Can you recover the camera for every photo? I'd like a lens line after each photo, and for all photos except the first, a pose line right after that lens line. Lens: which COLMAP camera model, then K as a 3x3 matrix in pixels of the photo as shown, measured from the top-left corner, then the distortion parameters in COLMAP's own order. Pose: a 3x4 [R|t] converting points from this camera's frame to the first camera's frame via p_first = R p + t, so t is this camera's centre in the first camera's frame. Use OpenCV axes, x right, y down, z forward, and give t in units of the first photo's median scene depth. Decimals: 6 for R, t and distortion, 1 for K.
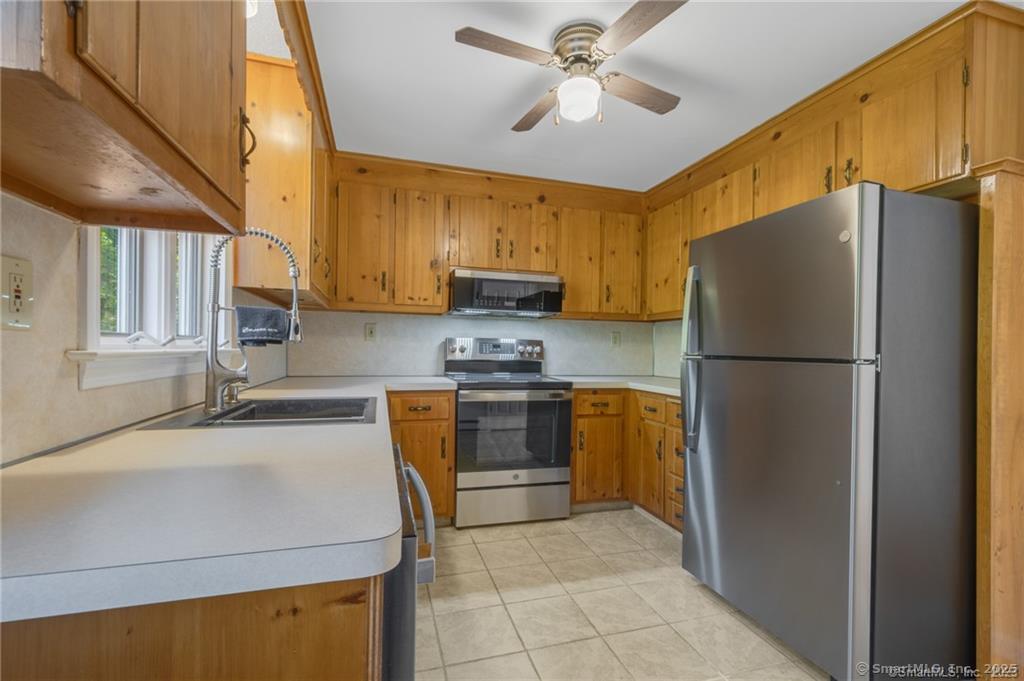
lens RADIAL K [[456.5, 0, 486.0], [0, 456.5, 347.8], [0, 0, 1]] dist [0.003632, -0.002513]
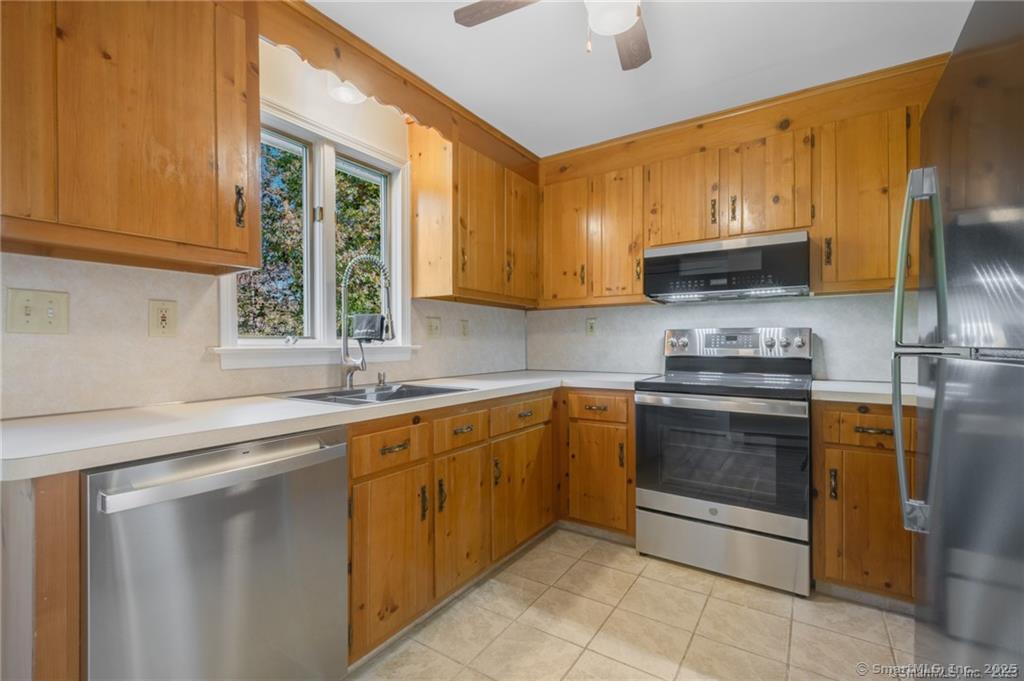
lens RADIAL K [[456.5, 0, 508.6], [0, 456.5, 342.4], [0, 0, 1]] dist [0.003632, -0.002513]
pose [[0.636395, -0.018845, -0.771133, 0.419214], [0.014267, 0.999818, -0.012659, 0.008949], [0.771232, -0.002945, 0.636548, 0.252436]]
